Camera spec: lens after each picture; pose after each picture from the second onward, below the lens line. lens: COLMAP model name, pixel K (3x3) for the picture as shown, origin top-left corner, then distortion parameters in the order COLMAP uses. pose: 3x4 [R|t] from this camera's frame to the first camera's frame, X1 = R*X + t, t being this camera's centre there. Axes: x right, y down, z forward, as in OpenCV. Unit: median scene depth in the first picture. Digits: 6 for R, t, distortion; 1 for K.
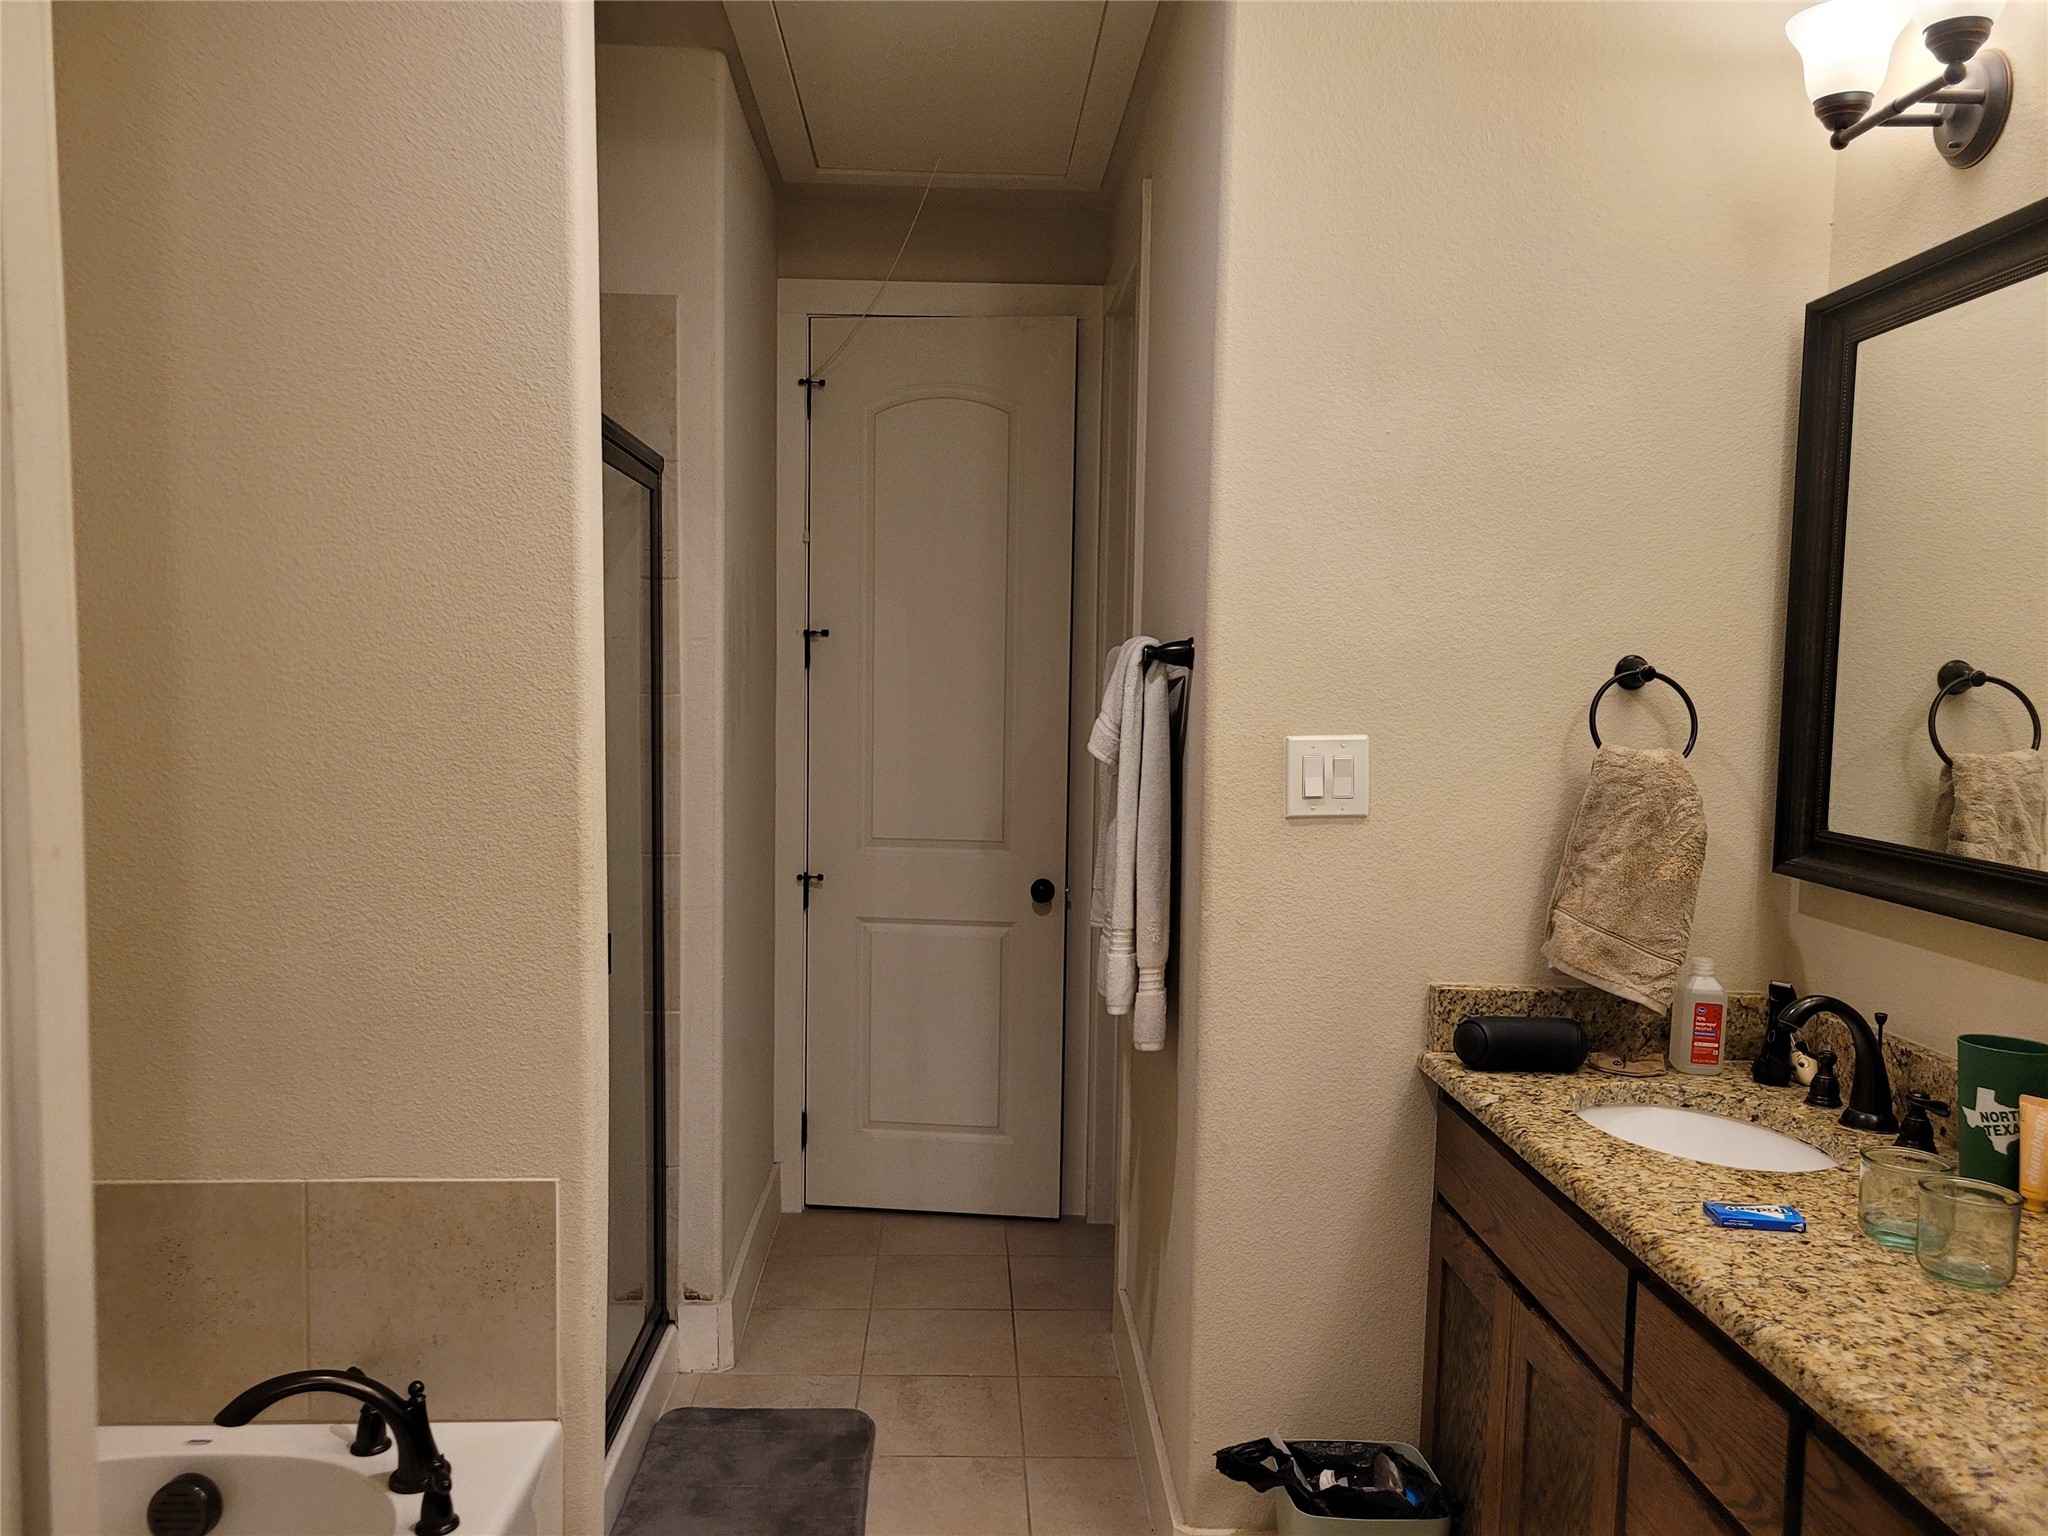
lens RADIAL K [[1544.2, 0, 1009.5], [0, 1544.2, 806.1], [0, 0, 1]] dist [0.047875, -0.035684]
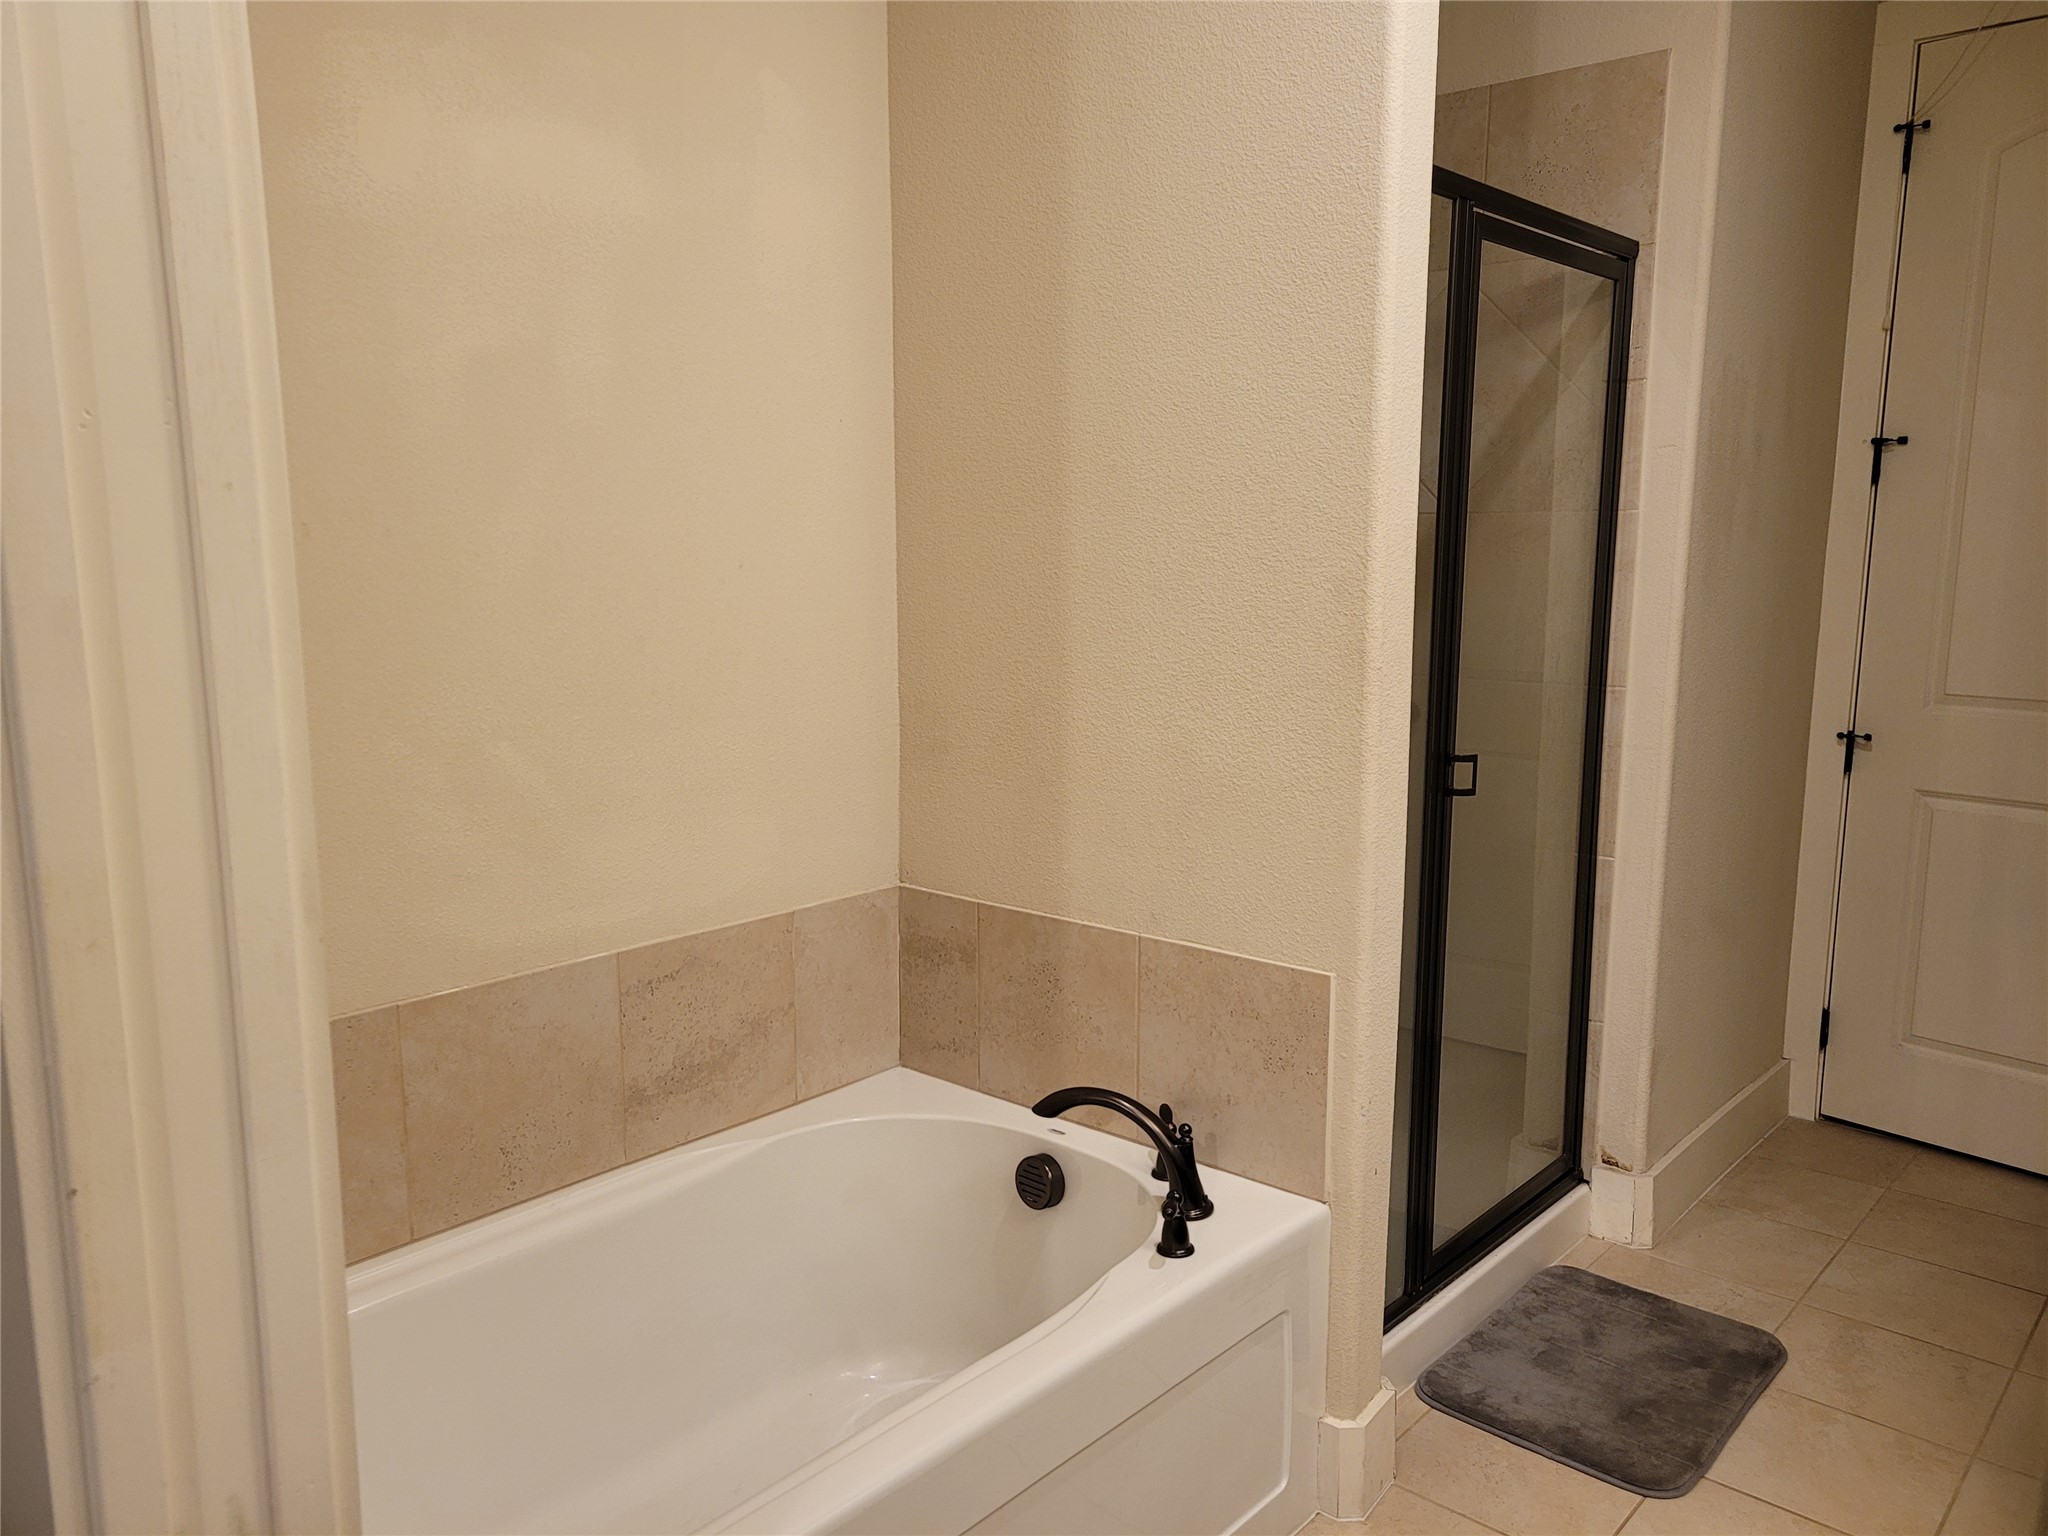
lens RADIAL K [[1544.2, 0, 1009.5], [0, 1544.2, 806.1], [0, 0, 1]] dist [0.047875, -0.035684]
pose [[0.722499, 0.103255, -0.683618, 0.167860], [-0.046823, 0.993822, 0.100623, 0.026347], [0.689785, -0.040691, 0.722870, 0.084651]]
